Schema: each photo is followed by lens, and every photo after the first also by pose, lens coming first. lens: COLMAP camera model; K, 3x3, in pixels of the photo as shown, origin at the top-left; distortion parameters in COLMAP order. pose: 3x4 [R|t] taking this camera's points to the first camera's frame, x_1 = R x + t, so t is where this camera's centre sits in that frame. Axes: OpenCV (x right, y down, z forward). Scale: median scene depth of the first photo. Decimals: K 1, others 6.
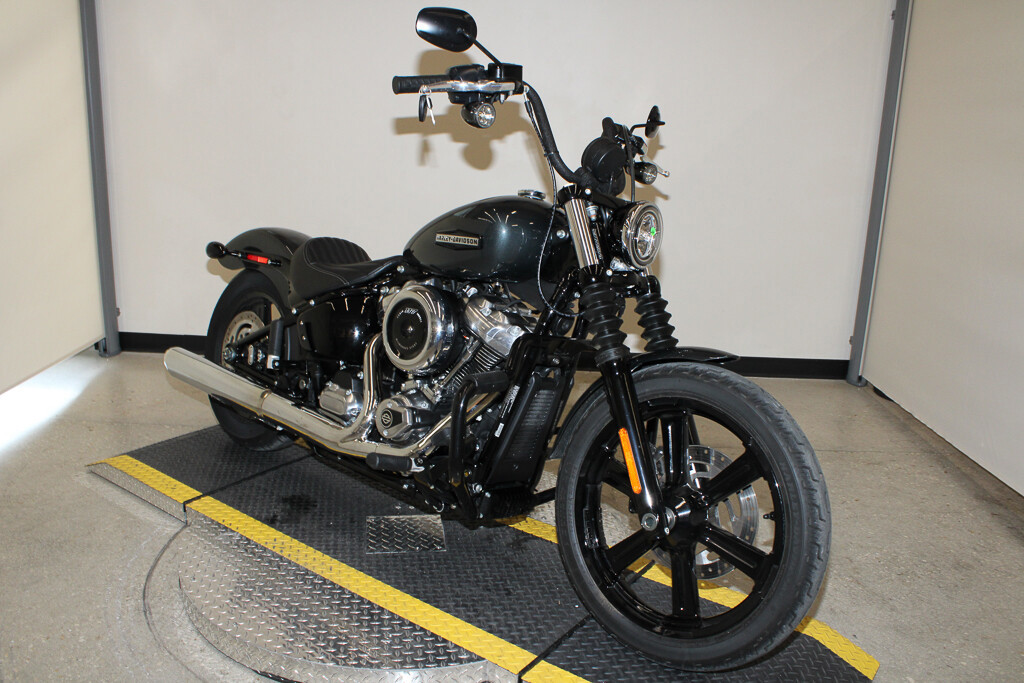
lens RADIAL K [[859.2, 0, 512.0], [0, 859.2, 341.5], [0, 0, 1]] dist [-0.167207, 0.142252]
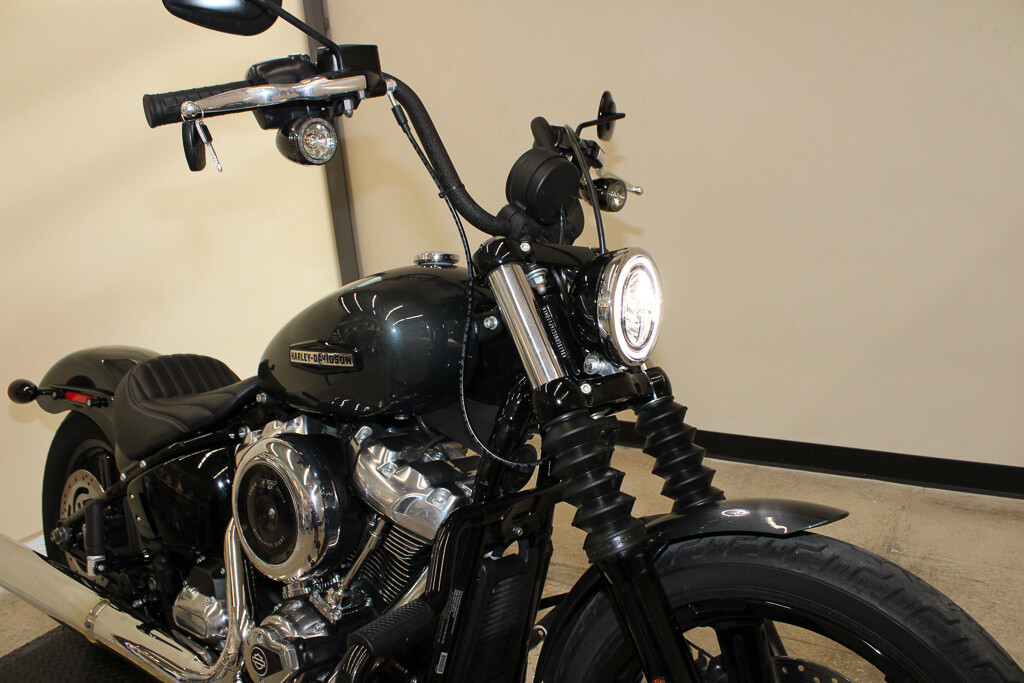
lens RADIAL K [[855.0, 0, 513.4], [0, 855.0, 351.5], [0, 0, 1]] dist [-0.157499, 0.130179]
pose [[0.986443, -0.157948, 0.044528, 0.044580], [0.158692, 0.987233, -0.013684, -0.098837], [-0.041798, 0.020565, 0.998914, 0.430080]]
